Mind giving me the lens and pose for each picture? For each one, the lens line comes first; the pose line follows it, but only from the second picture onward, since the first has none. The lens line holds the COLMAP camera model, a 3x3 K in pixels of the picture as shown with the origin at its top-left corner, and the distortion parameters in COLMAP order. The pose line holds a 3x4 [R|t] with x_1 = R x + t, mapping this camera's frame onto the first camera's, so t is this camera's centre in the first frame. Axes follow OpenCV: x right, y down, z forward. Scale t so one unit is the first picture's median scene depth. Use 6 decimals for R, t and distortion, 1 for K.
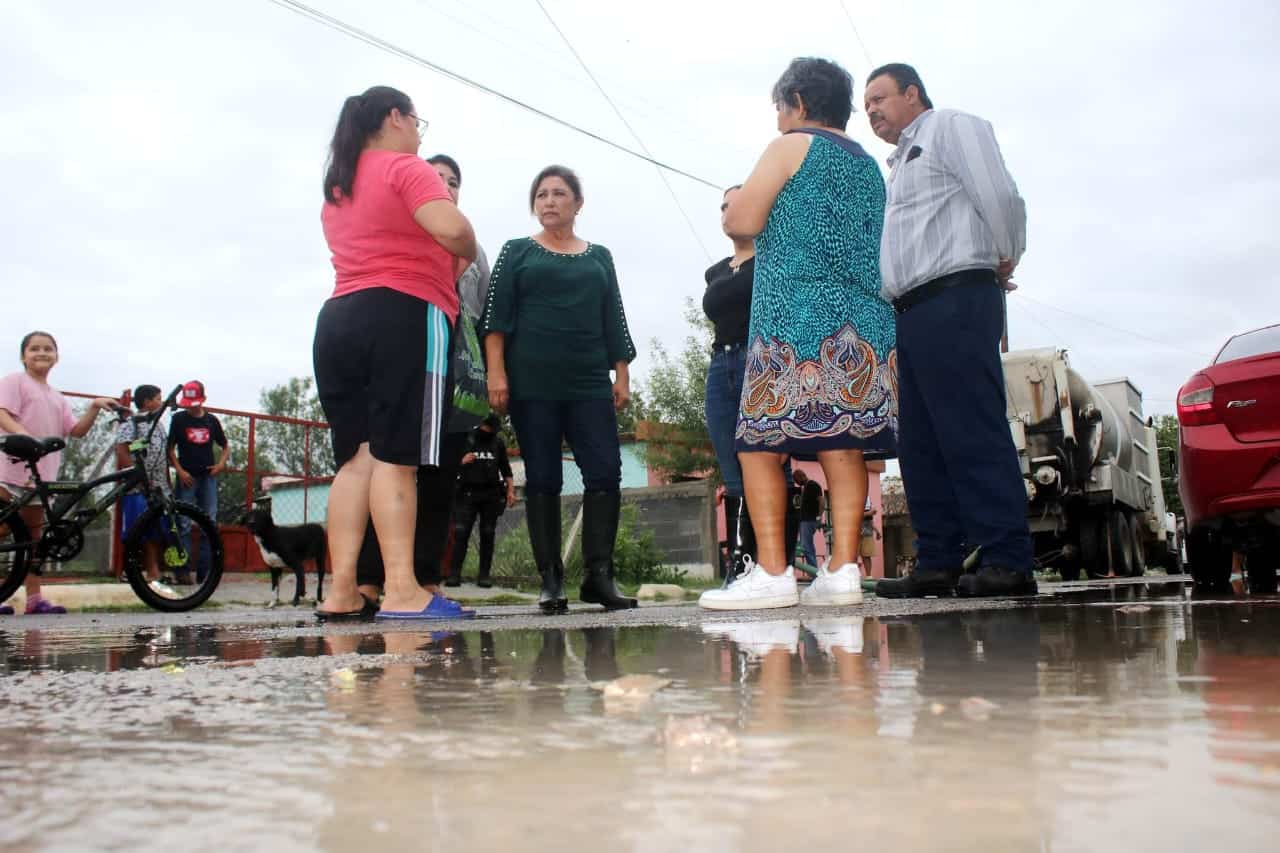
lens RADIAL K [[1084.5, 0, 640.0], [0, 1084.5, 426.5], [0, 0, 1]] dist [-0.103972, -0.000018]
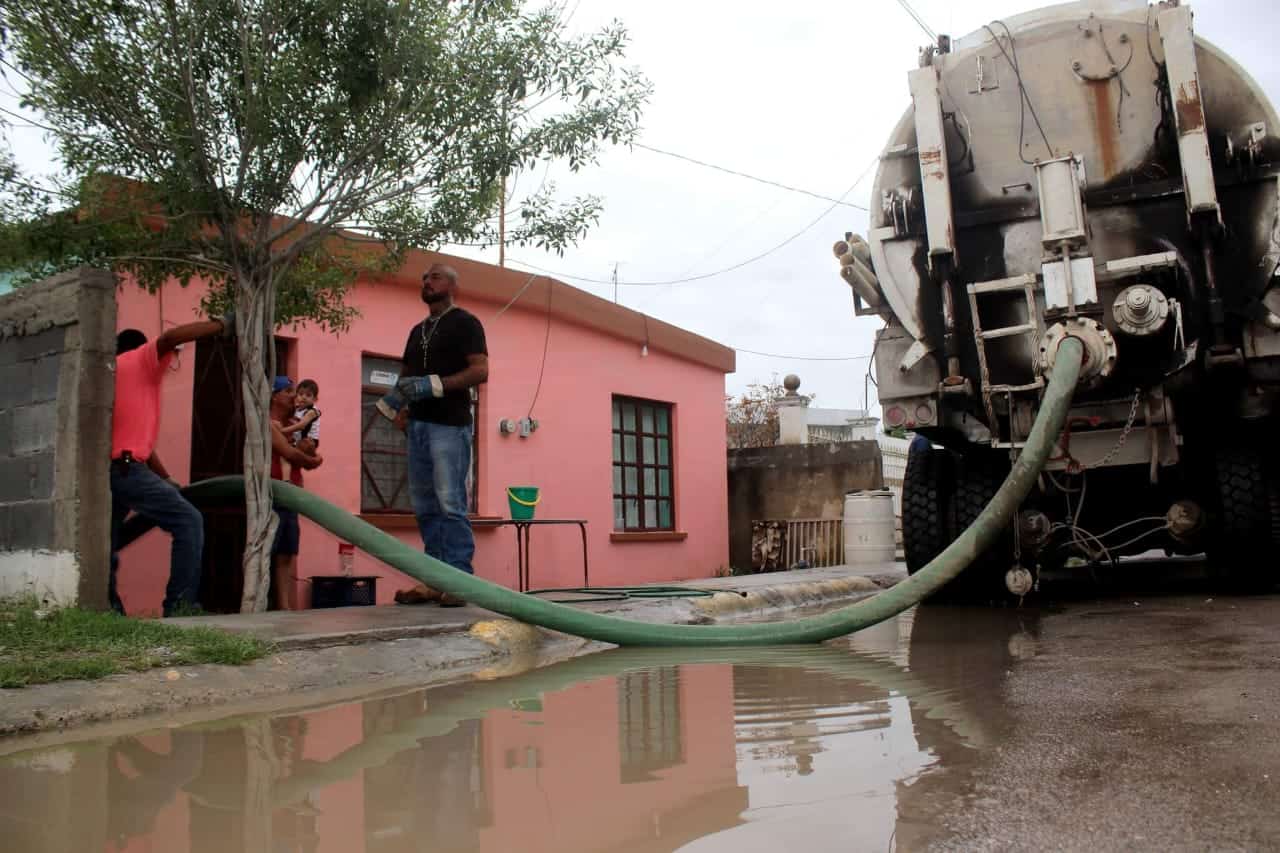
lens RADIAL K [[1057.5, 0, 640.0], [0, 1057.5, 426.5], [0, 0, 1]] dist [-0.167528, 0.171678]
pose [[0.993839, 0.014679, 0.109854, 0.173311], [-0.018867, 0.999131, 0.037179, 0.075279], [-0.109213, -0.039022, 0.993252, 0.670891]]
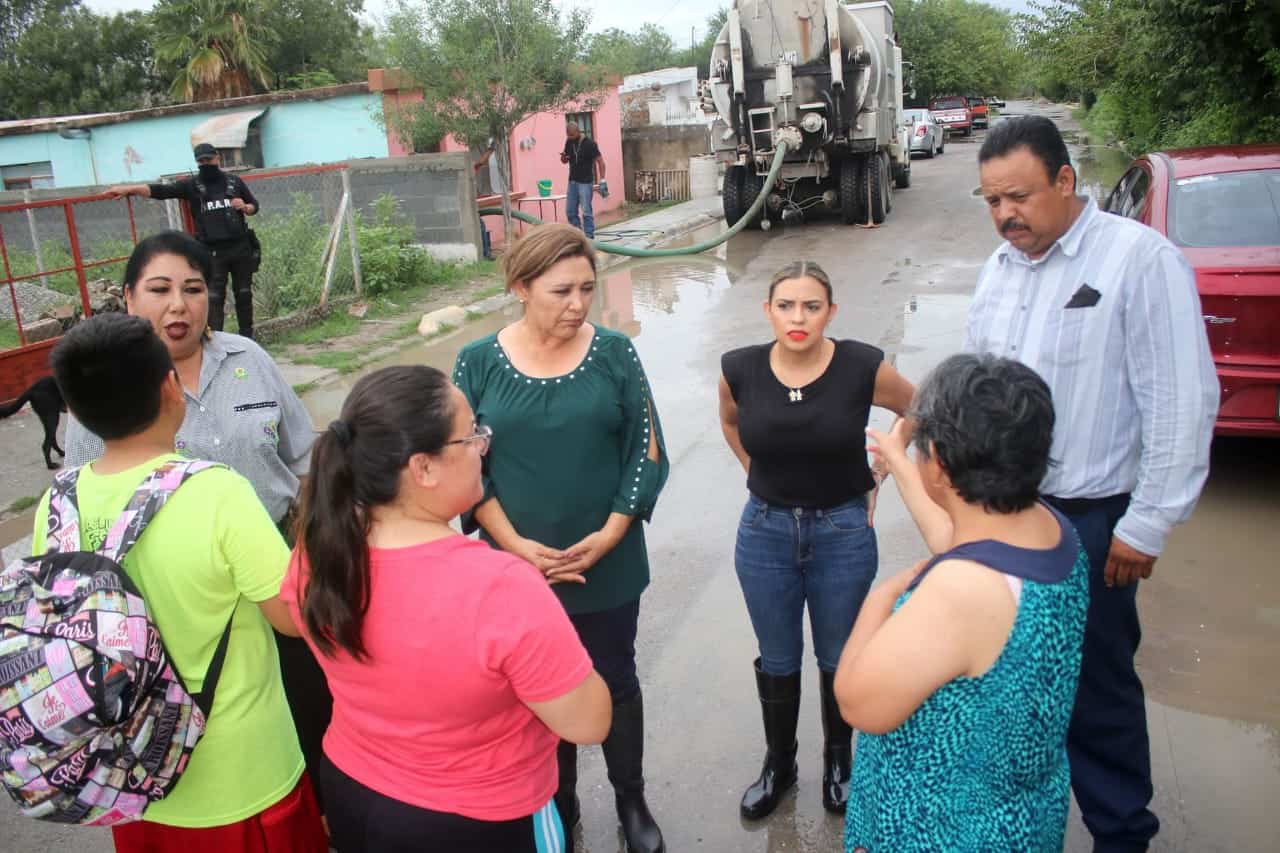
lens RADIAL K [[1057.5, 0, 640.0], [0, 1057.5, 426.5], [0, 0, 1]] dist [-0.167528, 0.171678]
pose [[0.959031, -0.118760, 0.257209, -0.043356], [0.000481, 0.908576, 0.417718, -0.097290], [-0.283302, -0.400481, 0.871410, 0.115478]]
